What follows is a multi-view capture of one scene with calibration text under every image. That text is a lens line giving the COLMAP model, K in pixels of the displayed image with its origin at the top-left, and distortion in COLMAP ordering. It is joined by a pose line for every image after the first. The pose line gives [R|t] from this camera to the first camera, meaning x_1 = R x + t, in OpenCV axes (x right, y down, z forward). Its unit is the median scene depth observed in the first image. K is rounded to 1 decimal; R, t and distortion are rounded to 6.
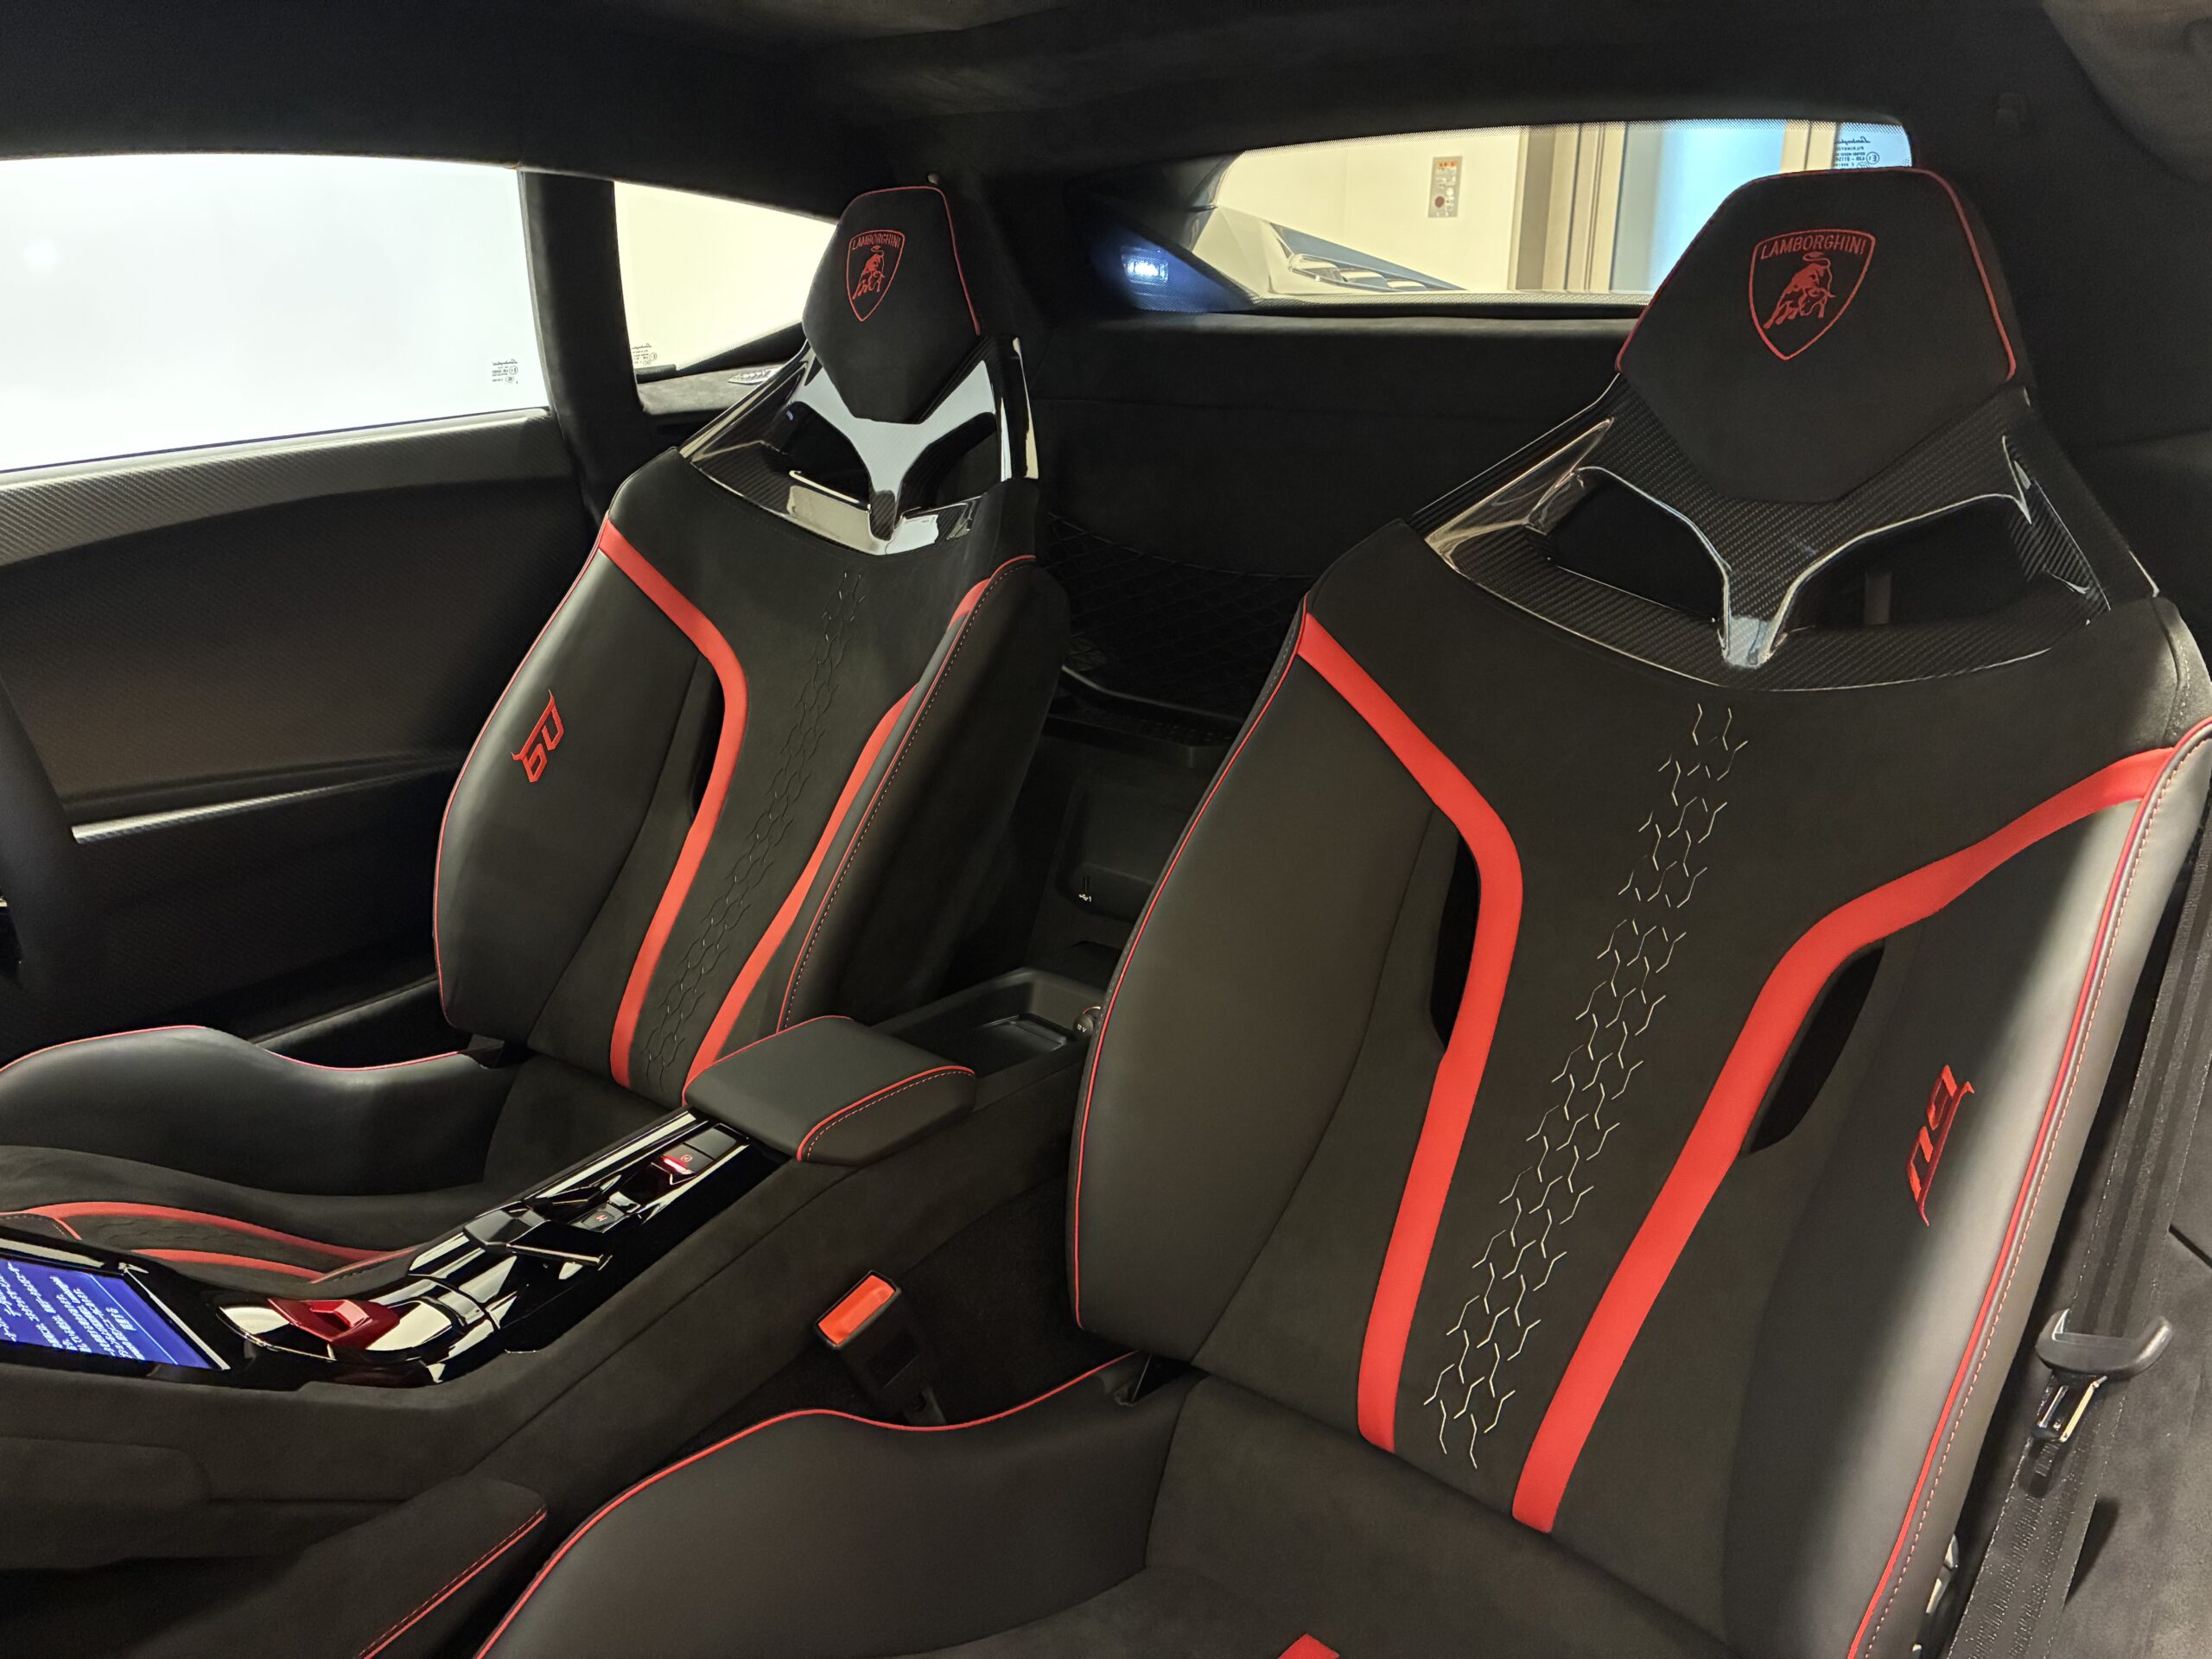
lens RADIAL K [[1700.4, 0, 1106.6], [0, 1700.4, 826.7], [0, 0, 1]] dist [0.051826, -0.070614]
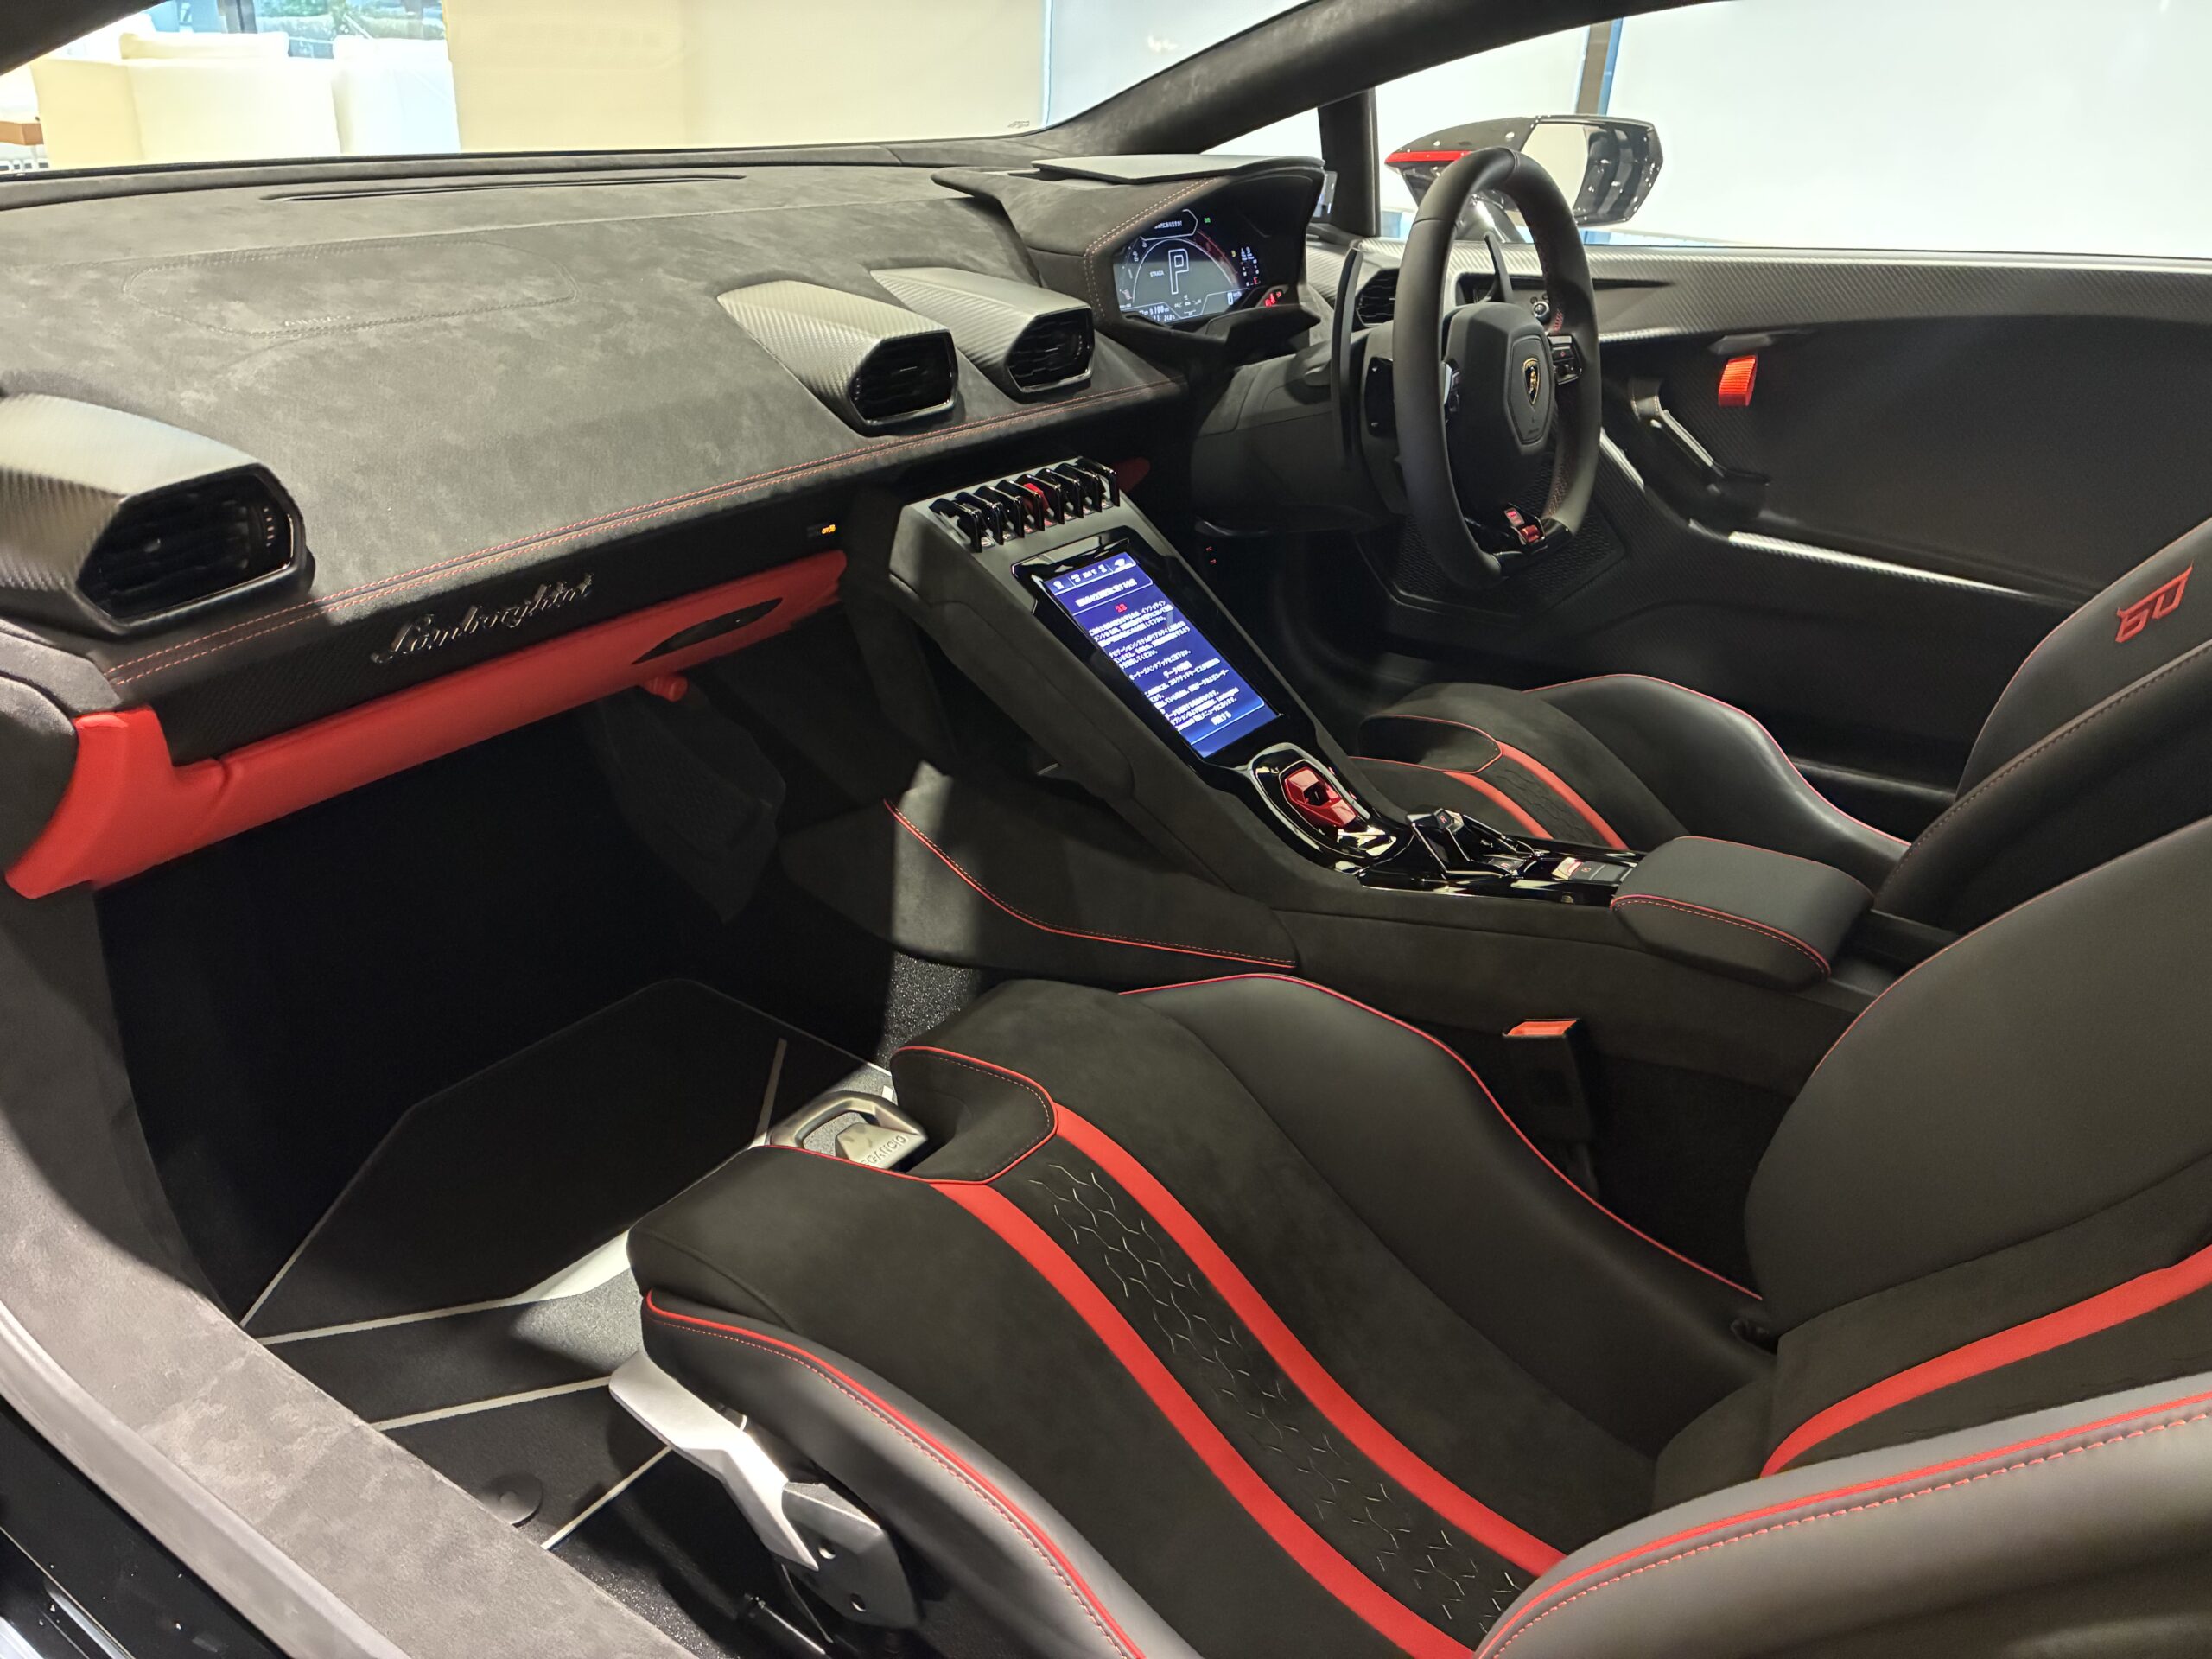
lens RADIAL K [[1700.4, 0, 1105.6], [0, 1700.4, 829.9], [0, 0, 1]] dist [0.051826, -0.070614]
pose [[0.112893, 0.421042, -0.899988, 0.782759], [-0.321472, 0.872538, 0.367876, -0.161973], [0.940165, 0.247790, 0.233857, 0.406123]]
